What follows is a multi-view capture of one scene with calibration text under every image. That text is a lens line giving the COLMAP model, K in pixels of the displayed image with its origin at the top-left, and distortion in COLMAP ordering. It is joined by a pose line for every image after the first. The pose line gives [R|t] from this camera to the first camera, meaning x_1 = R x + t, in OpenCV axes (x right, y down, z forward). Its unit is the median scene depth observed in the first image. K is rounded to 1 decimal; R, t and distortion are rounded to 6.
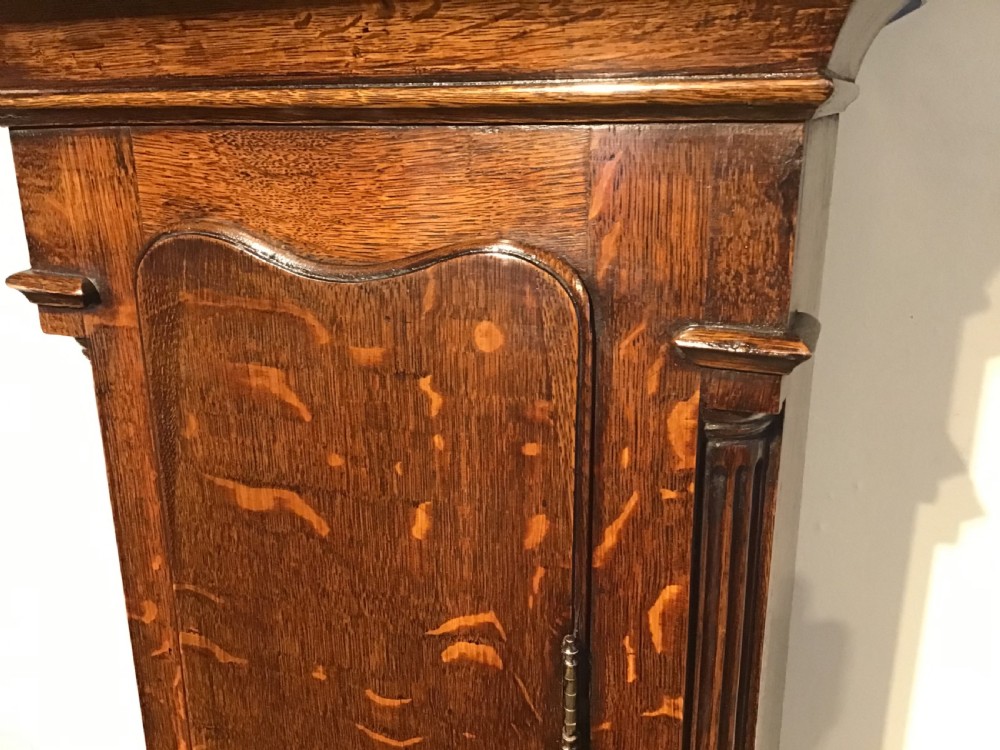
lens RADIAL K [[858.0, 0, 531.9], [0, 858.0, 350.8], [0, 0, 1]] dist [0.095705, -0.181791]
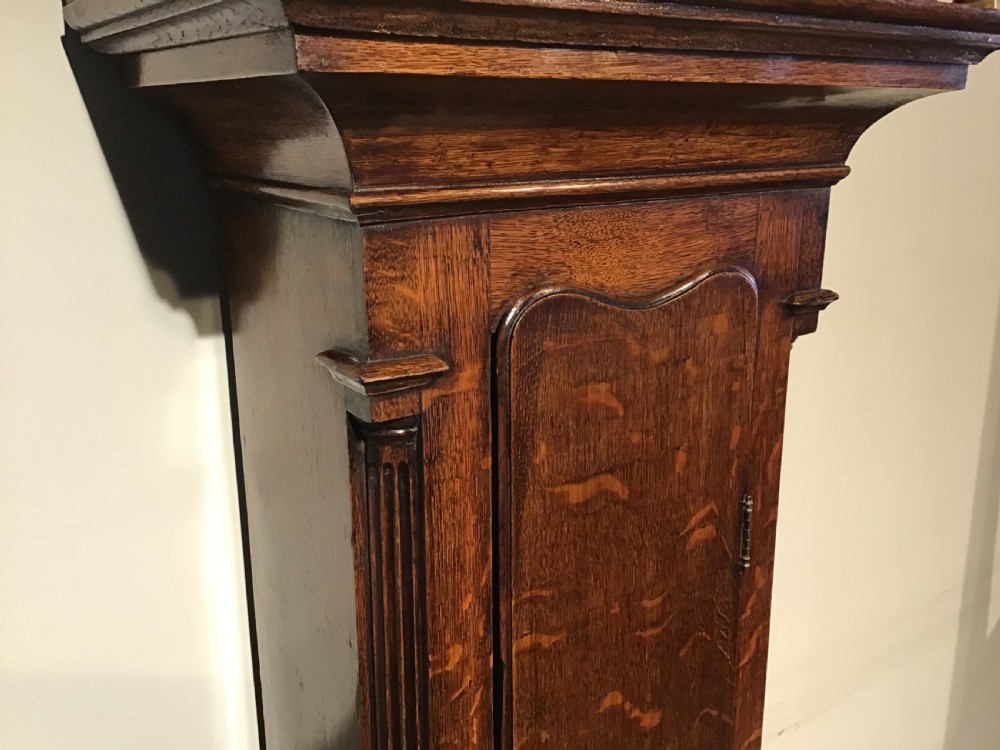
lens RADIAL K [[912.7, 0, 497.9], [0, 912.7, 371.8], [0, 0, 1]] dist [0.107893, -0.232465]
pose [[0.562311, -0.209430, 0.799966, -1.506912], [0.226540, 0.969402, 0.094548, -0.166461], [-0.795290, 0.128059, 0.592550, 0.282379]]
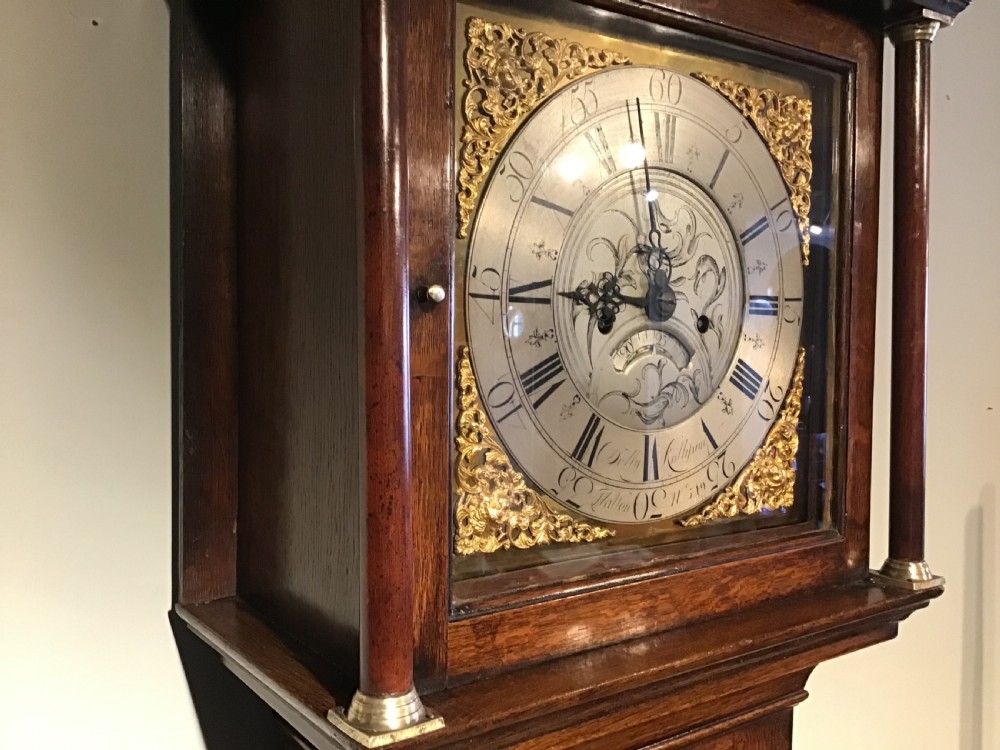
lens RADIAL K [[912.7, 0, 497.9], [0, 912.7, 371.8], [0, 0, 1]] dist [0.107893, -0.232465]
pose [[0.552749, -0.023877, 0.833006, -1.766331], [0.218700, 0.968710, -0.117353, -0.801876], [-0.804139, 0.247045, 0.540675, 0.004412]]
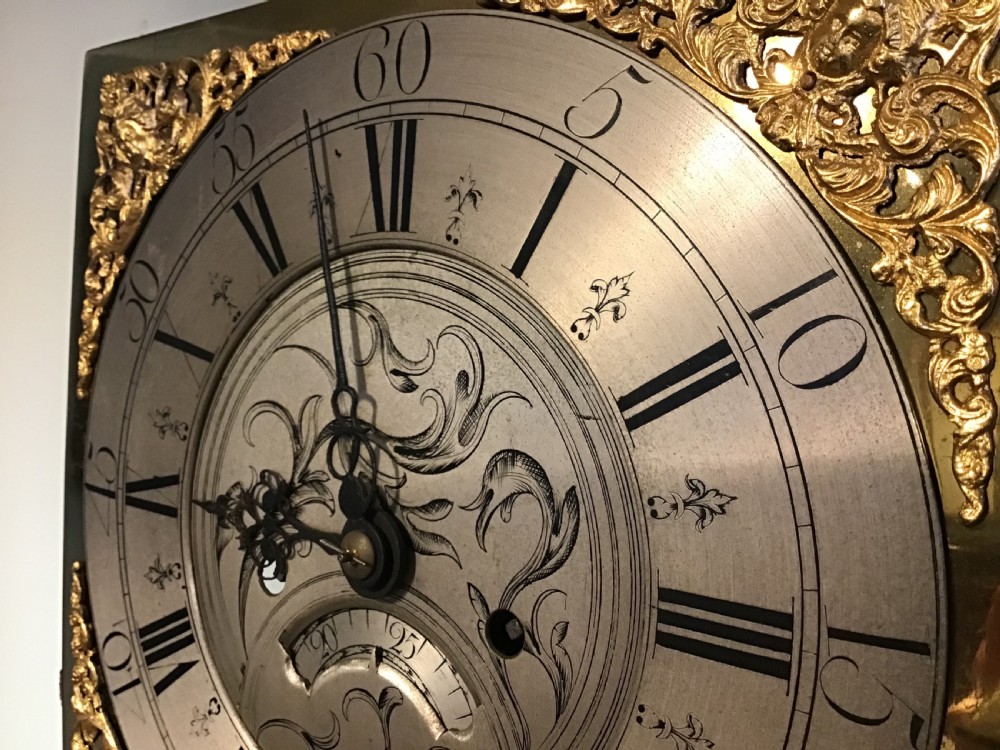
lens RADIAL K [[912.7, 0, 497.9], [0, 912.7, 371.8], [0, 0, 1]] dist [0.107893, -0.232465]
pose [[0.970257, 0.067092, -0.232593, 0.022455], [-0.128479, 0.957055, -0.259881, -1.014316], [0.205168, 0.282035, 0.937210, -0.054821]]
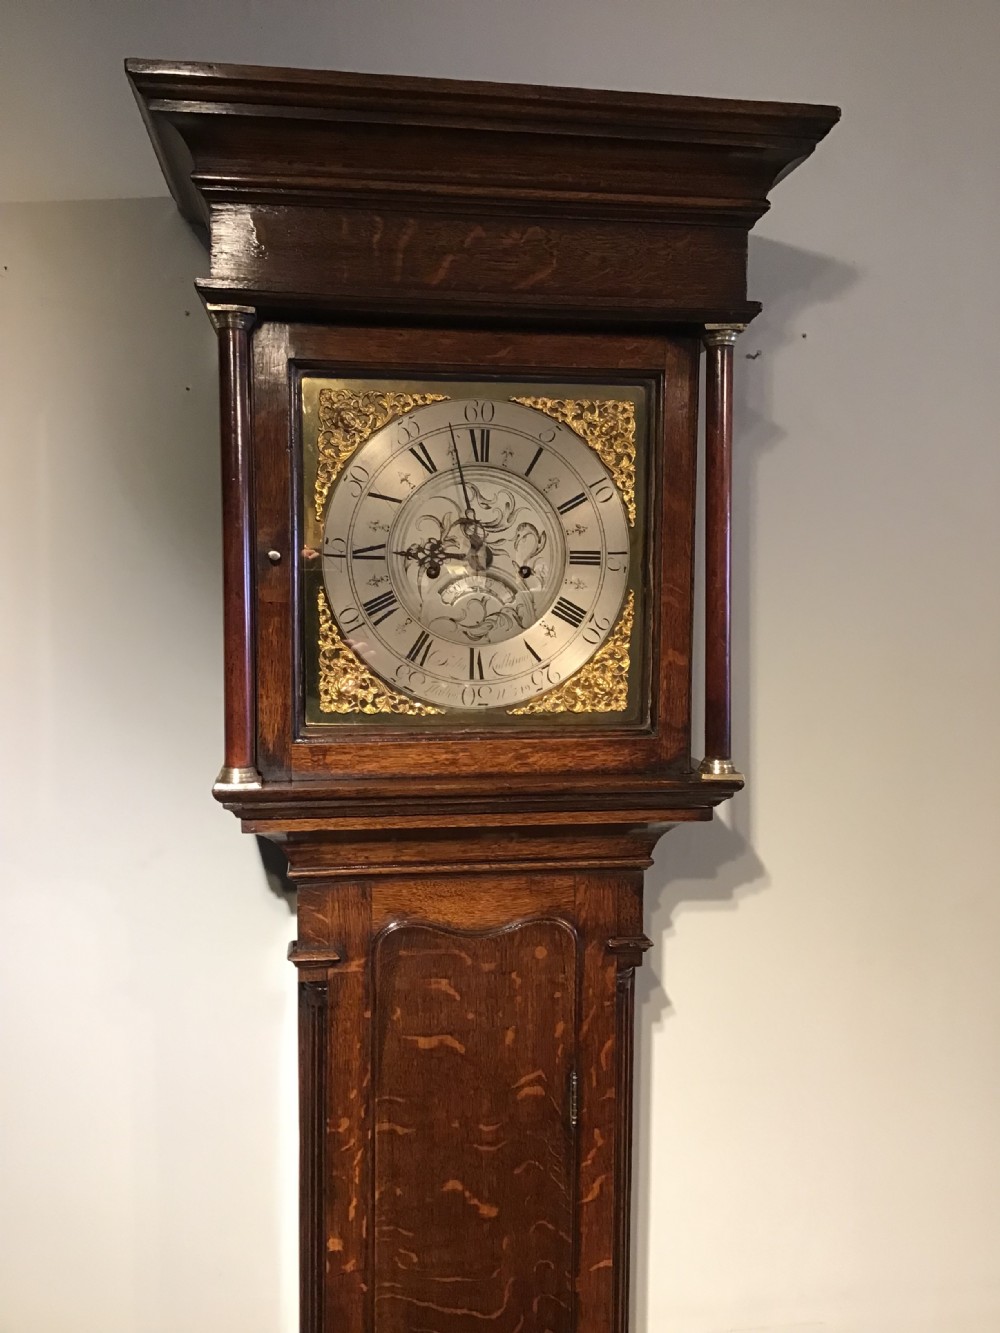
lens RADIAL K [[1143.7, 0, 504.3], [0, 1143.7, 651.5], [0, 0, 1]] dist [0.095705, -0.181791]
pose [[0.874984, -0.014974, 0.483920, -1.633068], [0.120826, 0.974649, -0.188309, -0.235272], [-0.468833, 0.223238, 0.854611, -1.920530]]
